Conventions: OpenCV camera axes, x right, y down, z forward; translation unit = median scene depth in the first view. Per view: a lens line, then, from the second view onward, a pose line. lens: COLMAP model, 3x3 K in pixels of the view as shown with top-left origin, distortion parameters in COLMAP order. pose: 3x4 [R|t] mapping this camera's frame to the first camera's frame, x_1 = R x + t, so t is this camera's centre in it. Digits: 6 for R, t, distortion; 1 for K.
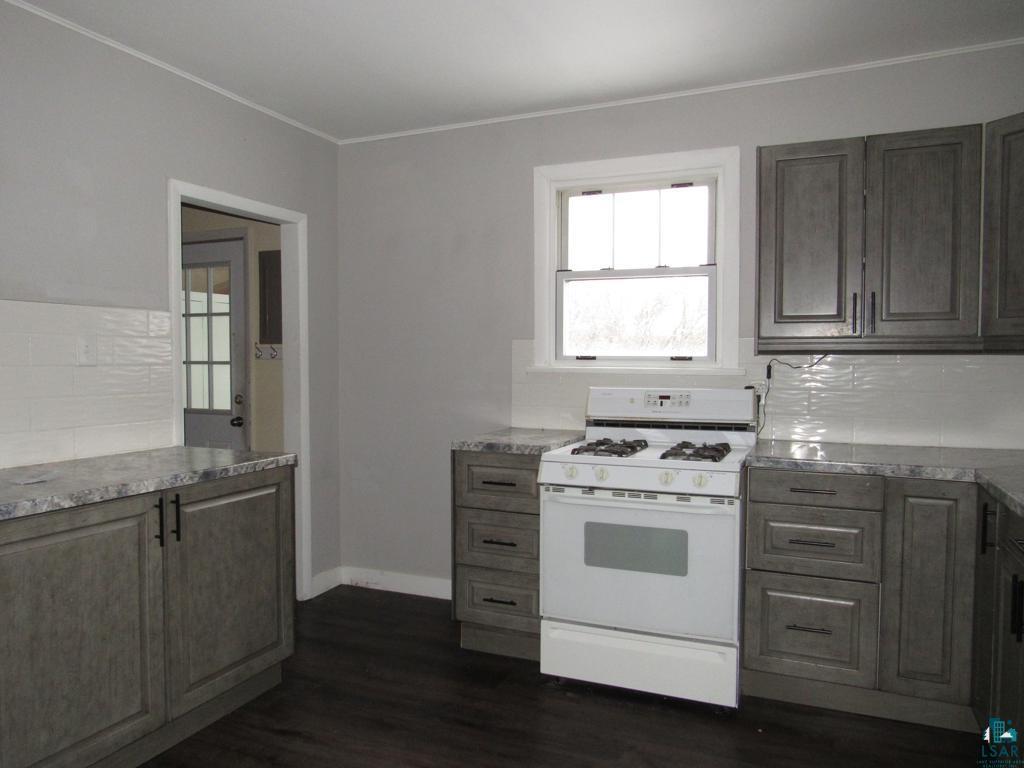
lens RADIAL K [[738.0, 0, 507.6], [0, 738.0, 385.8], [0, 0, 1]] dist [-0.021411, 0.004919]
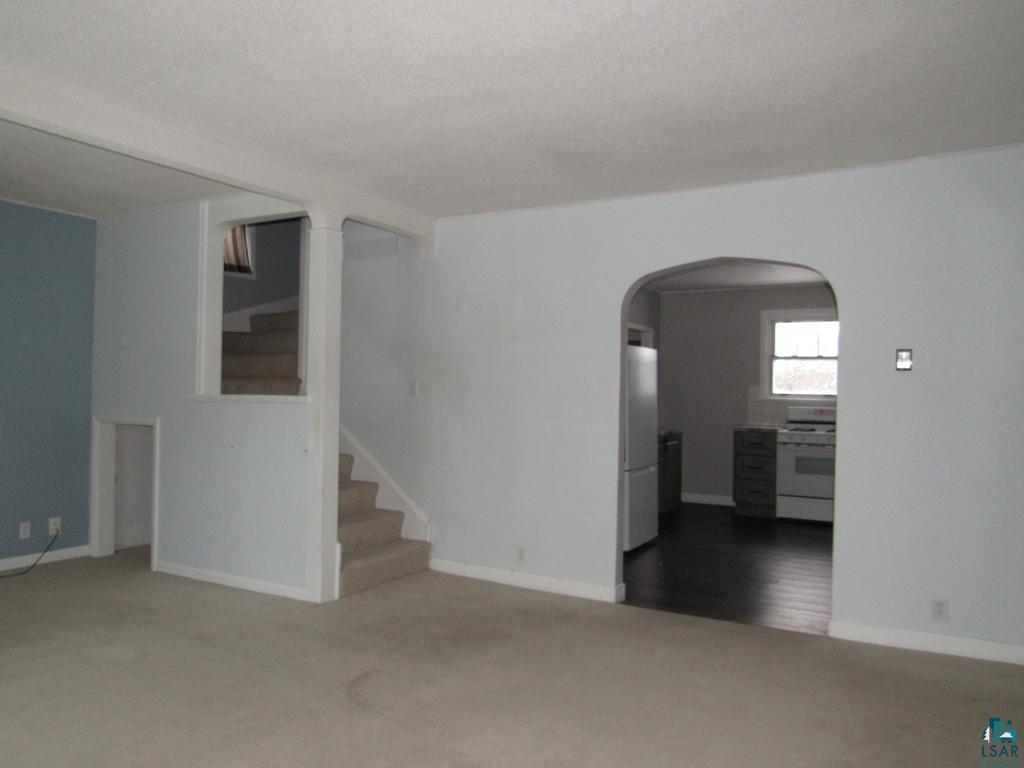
lens RADIAL K [[738.0, 0, 516.0], [0, 738.0, 384.2], [0, 0, 1]] dist [-0.021411, 0.004919]
pose [[0.994670, 0.015875, -0.101878, -0.571130], [-0.019853, 0.999074, -0.038160, 0.039669], [0.101178, 0.039979, 0.994065, -1.583754]]
